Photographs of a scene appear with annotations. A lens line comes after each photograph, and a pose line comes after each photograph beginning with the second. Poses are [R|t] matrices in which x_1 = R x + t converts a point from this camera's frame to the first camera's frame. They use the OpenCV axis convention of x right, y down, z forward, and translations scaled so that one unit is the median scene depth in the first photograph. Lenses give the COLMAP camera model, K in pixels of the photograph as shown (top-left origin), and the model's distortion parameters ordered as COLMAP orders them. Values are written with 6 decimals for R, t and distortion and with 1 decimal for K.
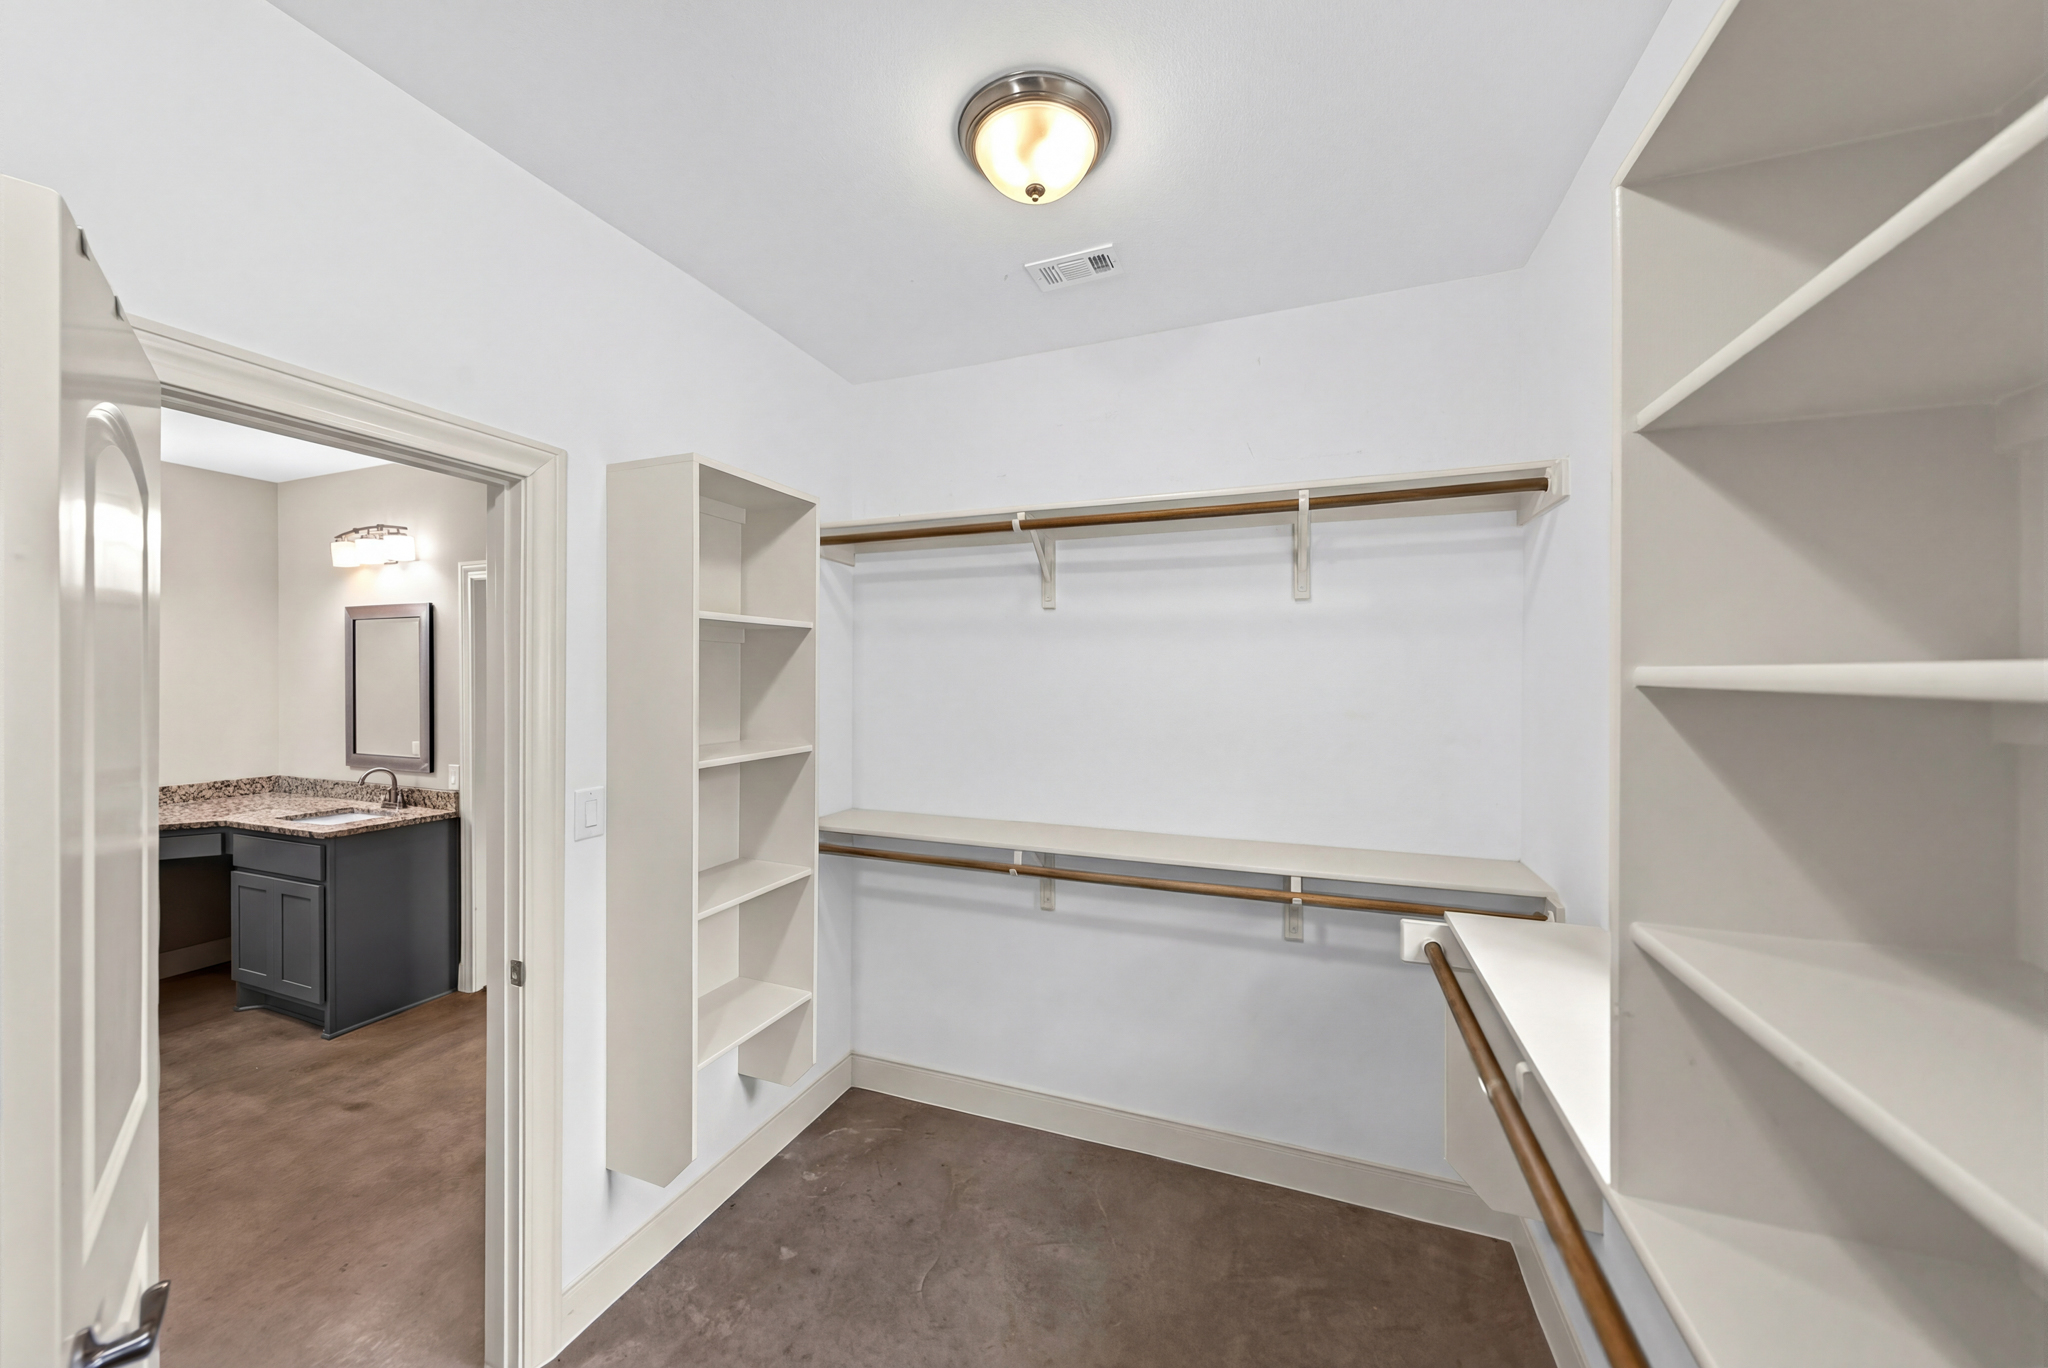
lens RADIAL K [[710.0, 0, 1023.4], [0, 710.0, 694.3], [0, 0, 1]] dist [-0.003099, -0.000076]
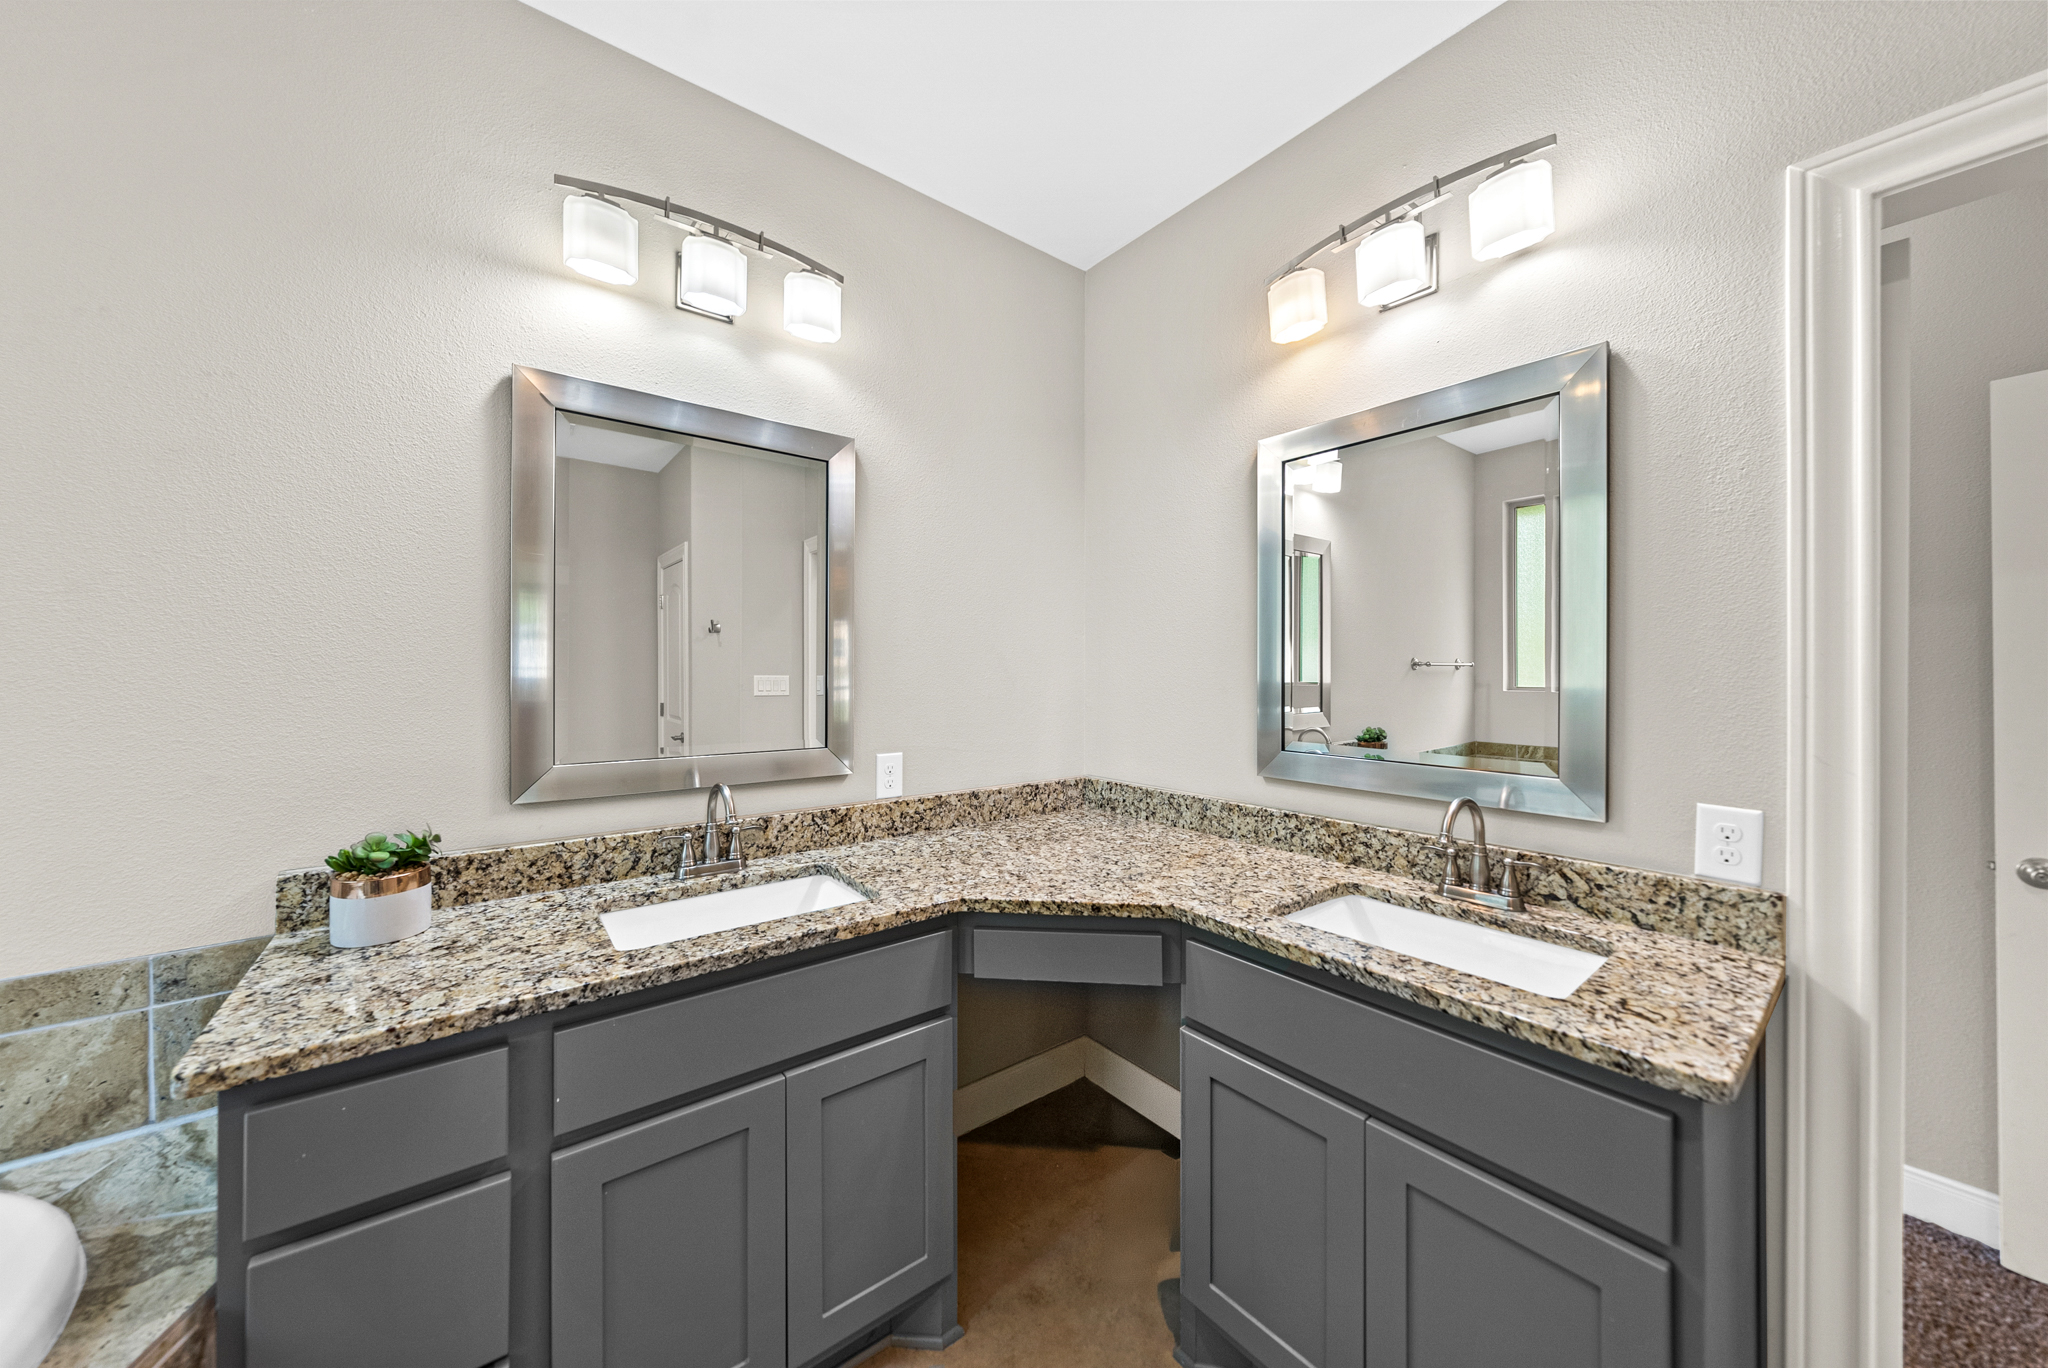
lens RADIAL K [[710.0, 0, 1030.8], [0, 710.0, 674.0], [0, 0, 1]] dist [-0.003099, -0.000076]
pose [[0.861058, -0.003765, -0.508494, -0.897788], [-0.002091, 0.999938, -0.010943, 0.042538], [0.508503, 0.010486, 0.860996, 0.542692]]
